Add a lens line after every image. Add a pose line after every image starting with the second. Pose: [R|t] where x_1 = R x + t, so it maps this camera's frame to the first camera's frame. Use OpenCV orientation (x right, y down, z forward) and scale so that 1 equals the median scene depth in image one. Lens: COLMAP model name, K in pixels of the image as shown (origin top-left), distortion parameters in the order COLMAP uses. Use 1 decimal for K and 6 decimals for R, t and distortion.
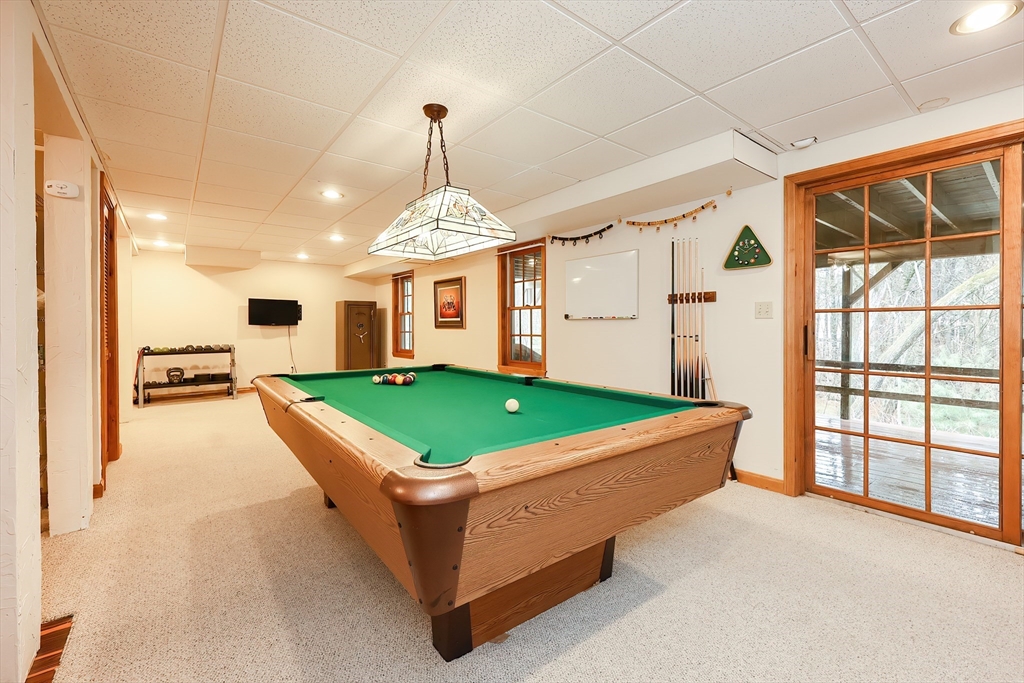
lens RADIAL K [[432.4, 0, 517.6], [0, 432.4, 325.9], [0, 0, 1]] dist [-0.000685, -0.000091]
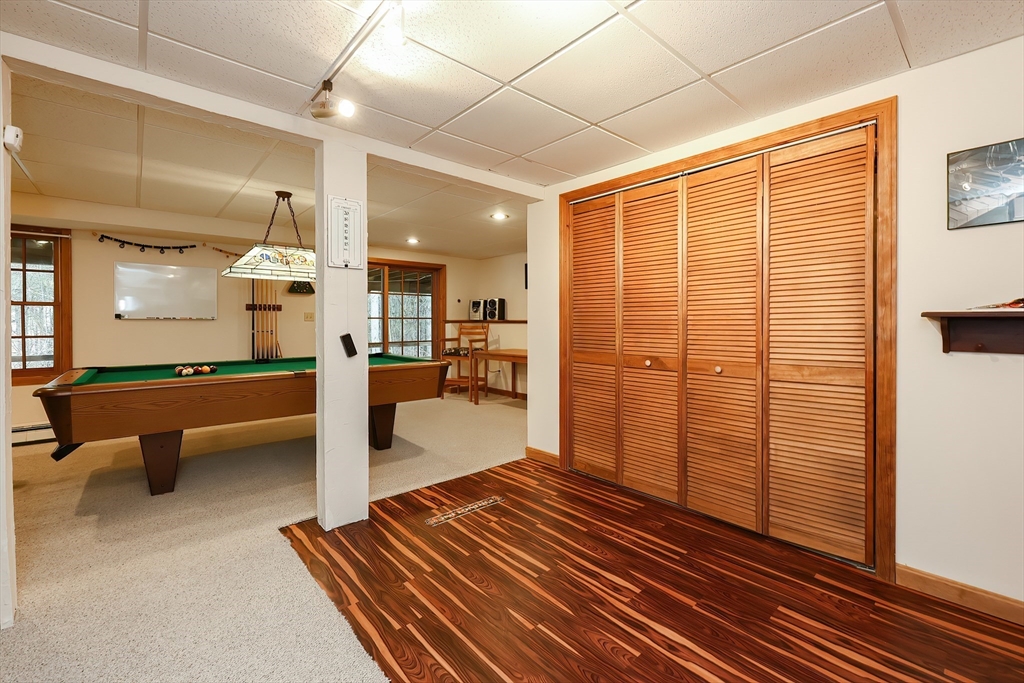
lens RADIAL K [[432.4, 0, 517.6], [0, 432.4, 325.9], [0, 0, 1]] dist [-0.000685, -0.000091]
pose [[-0.042878, -0.008039, 0.999048, -1.219233], [0.002216, 0.999964, 0.008142, -0.006954], [-0.999078, 0.002563, -0.042858, 0.123057]]
